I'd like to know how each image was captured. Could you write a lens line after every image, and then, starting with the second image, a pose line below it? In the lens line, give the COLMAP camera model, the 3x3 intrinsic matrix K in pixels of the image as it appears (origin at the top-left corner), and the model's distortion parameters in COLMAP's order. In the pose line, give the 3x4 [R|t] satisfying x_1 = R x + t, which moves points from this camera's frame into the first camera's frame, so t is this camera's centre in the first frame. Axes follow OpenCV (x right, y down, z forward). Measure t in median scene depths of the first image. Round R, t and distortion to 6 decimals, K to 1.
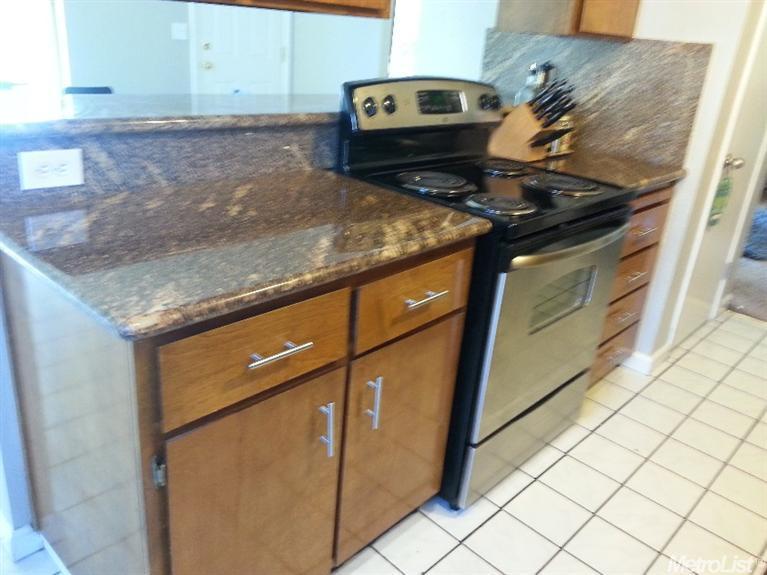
lens RADIAL K [[626.1, 0, 377.6], [0, 626.1, 272.5], [0, 0, 1]] dist [0.084110, -0.140511]
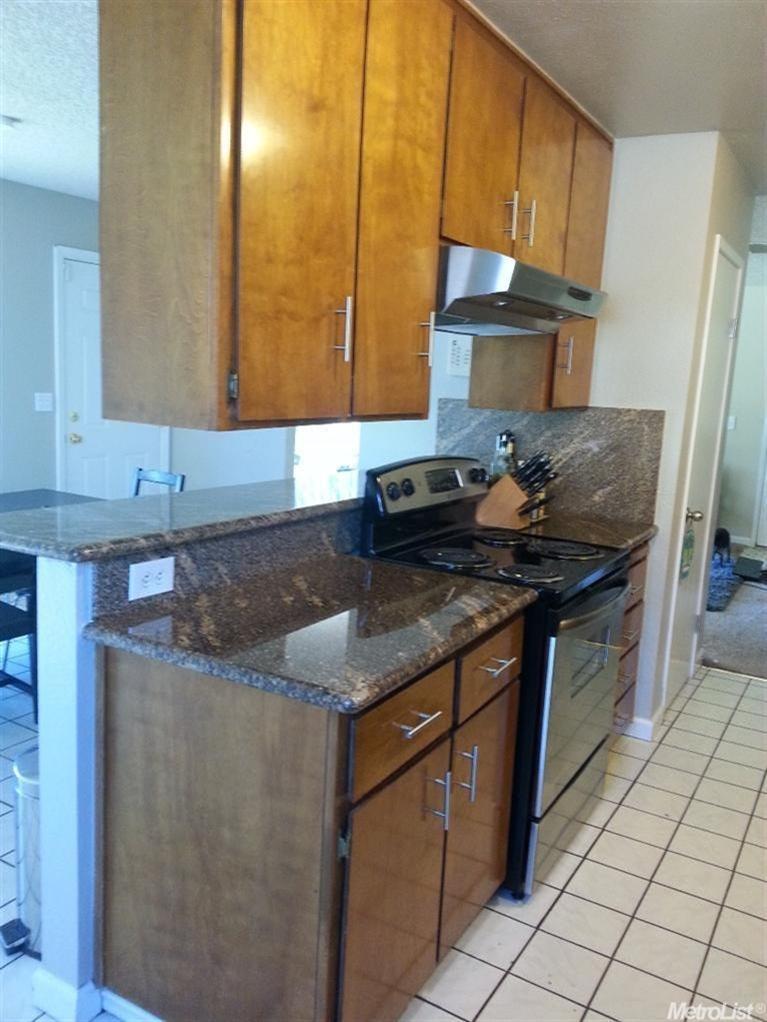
lens RADIAL K [[834.2, 0, 385.6], [0, 834.2, 496.1], [0, 0, 1]] dist [0.084110, -0.140511]
pose [[0.973717, -0.065805, 0.218049, -0.306518], [0.109545, 0.974658, -0.195041, 0.011212], [-0.199688, 0.213801, 0.956250, -0.297115]]
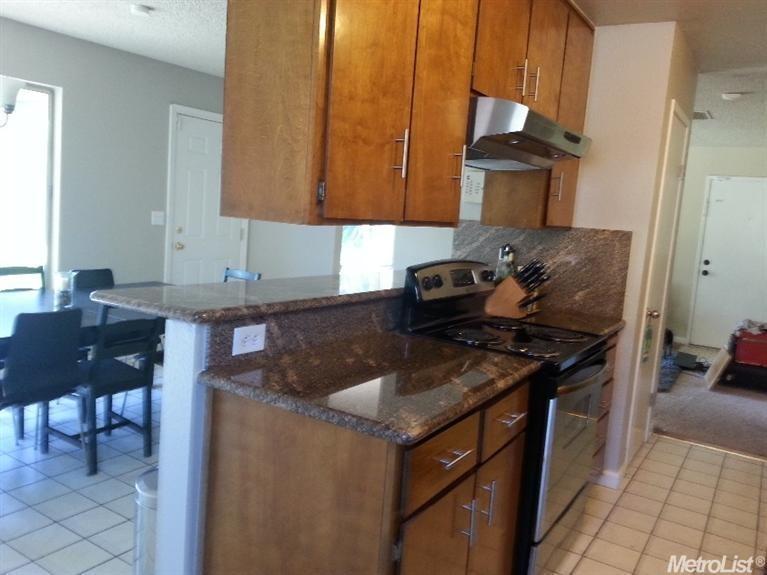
lens RADIAL K [[626.1, 0, 372.6], [0, 626.1, 271.4], [0, 0, 1]] dist [0.084110, -0.140511]
pose [[0.983096, -0.028836, 0.180807, -0.349829], [0.073514, 0.966591, -0.245555, 0.033128], [-0.167685, 0.254696, 0.952372, -0.262044]]
